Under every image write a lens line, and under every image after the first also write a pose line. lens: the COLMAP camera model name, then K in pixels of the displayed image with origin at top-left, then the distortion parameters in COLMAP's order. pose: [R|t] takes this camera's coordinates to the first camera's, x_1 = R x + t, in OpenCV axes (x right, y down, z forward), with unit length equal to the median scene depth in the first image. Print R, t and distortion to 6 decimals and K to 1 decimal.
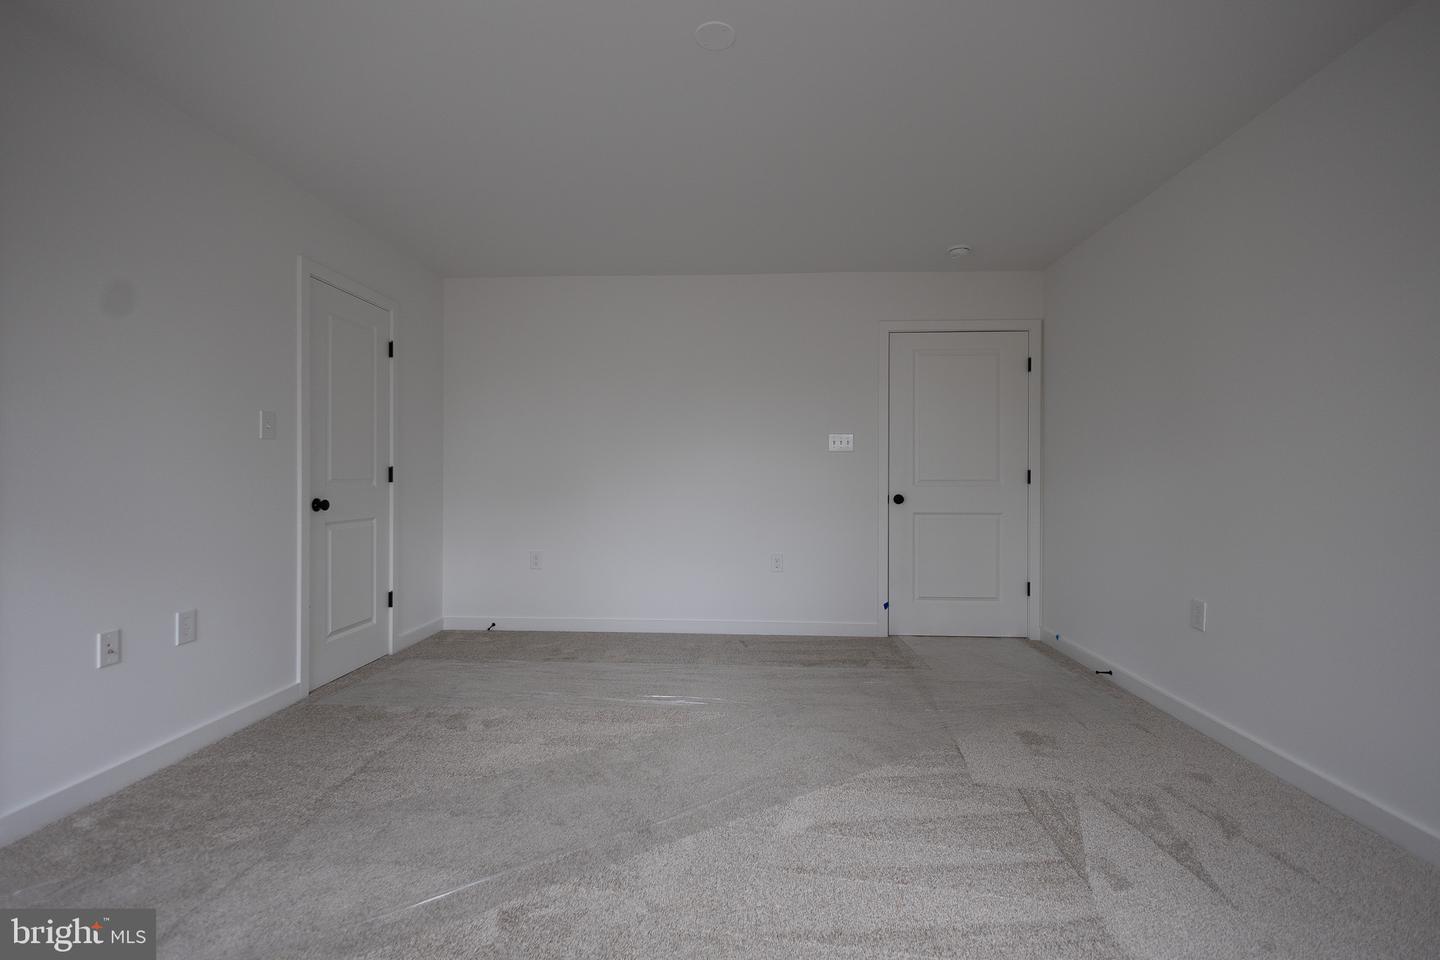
lens RADIAL K [[657.7, 0, 720.1], [0, 657.7, 473.7], [0, 0, 1]] dist [0.002683, -0.000127]
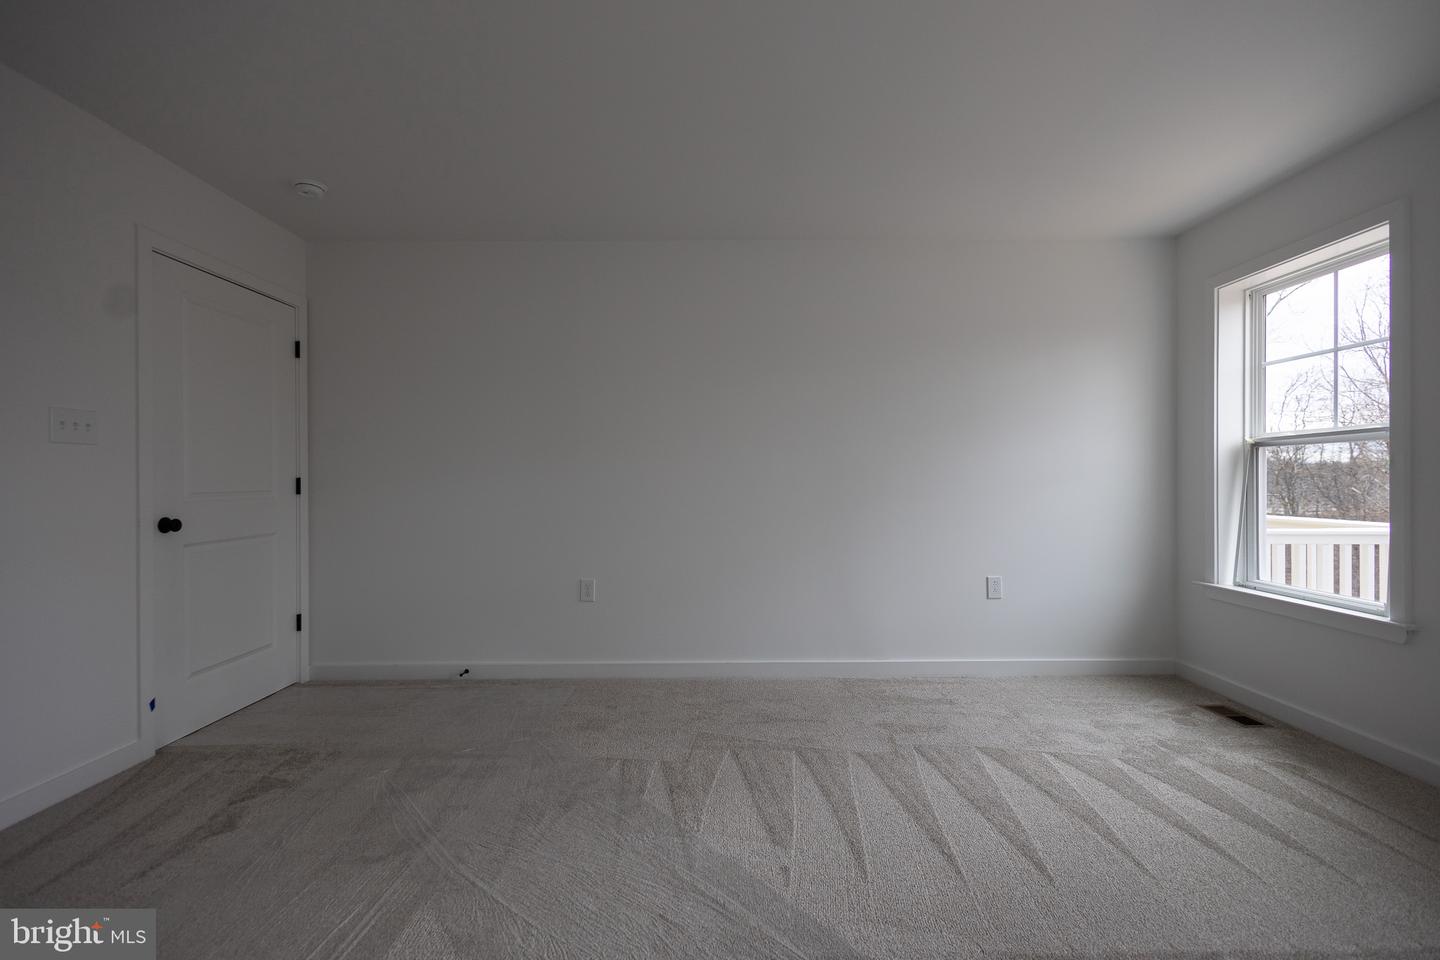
lens RADIAL K [[657.7, 0, 720.1], [0, 657.7, 473.7], [0, 0, 1]] dist [0.002683, -0.000127]
pose [[-0.060373, 0.003228, 0.998171, -0.386362], [-0.001181, 0.999994, -0.003305, -0.008550], [-0.998175, -0.001378, -0.060369, 0.527947]]
